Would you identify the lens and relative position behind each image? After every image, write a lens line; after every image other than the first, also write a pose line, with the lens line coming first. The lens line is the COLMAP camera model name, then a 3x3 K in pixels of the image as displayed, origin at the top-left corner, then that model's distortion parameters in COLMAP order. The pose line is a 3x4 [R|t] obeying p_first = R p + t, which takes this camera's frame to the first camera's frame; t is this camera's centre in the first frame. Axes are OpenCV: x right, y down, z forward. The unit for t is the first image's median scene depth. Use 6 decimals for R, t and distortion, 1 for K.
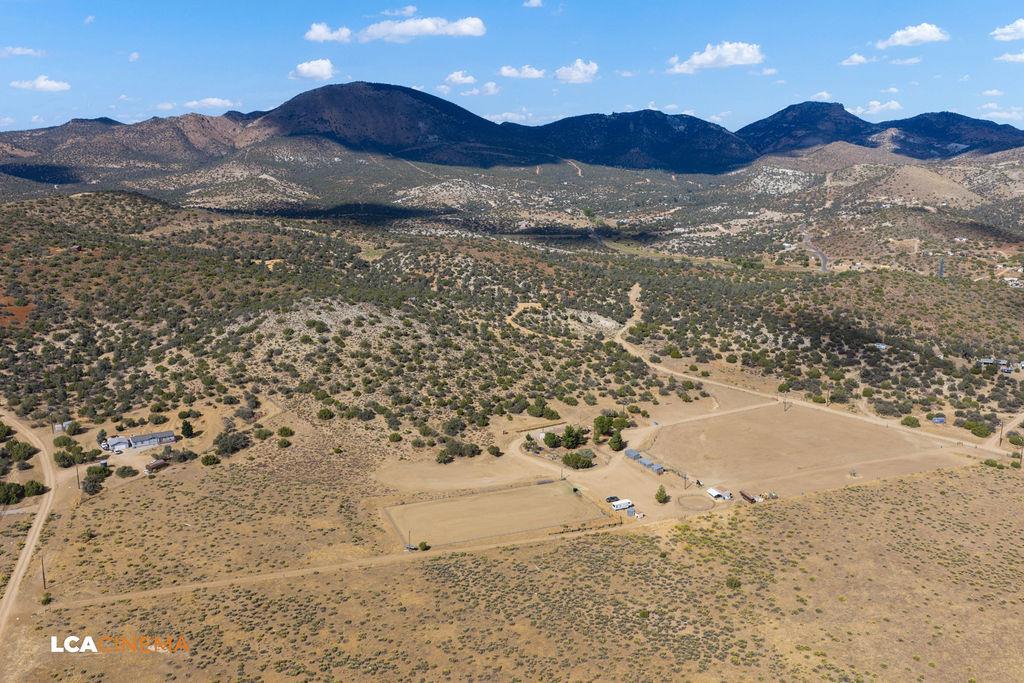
lens RADIAL K [[850.7, 0, 513.3], [0, 850.7, 345.3], [0, 0, 1]] dist [0.015473, -0.027664]
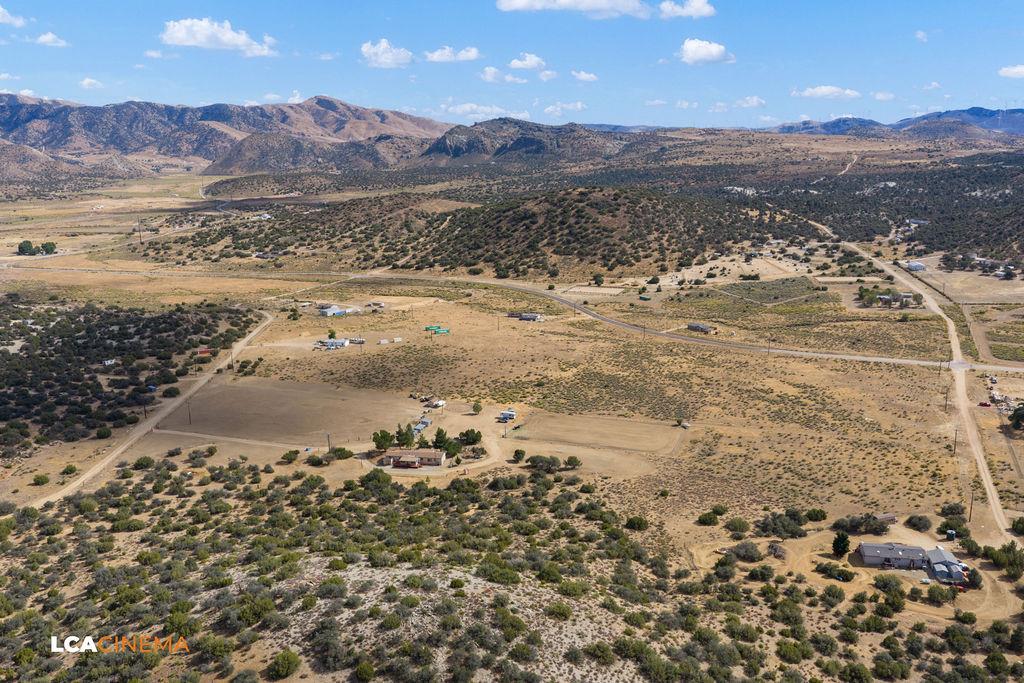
lens RADIAL K [[850.7, 0, 513.3], [0, 850.7, 345.3], [0, 0, 1]] dist [0.015473, -0.027664]
pose [[-0.734379, -0.153332, 0.661194, -0.504159], [0.156763, 0.909494, 0.385027, -0.283745], [-0.660389, 0.386407, -0.643876, 1.269157]]
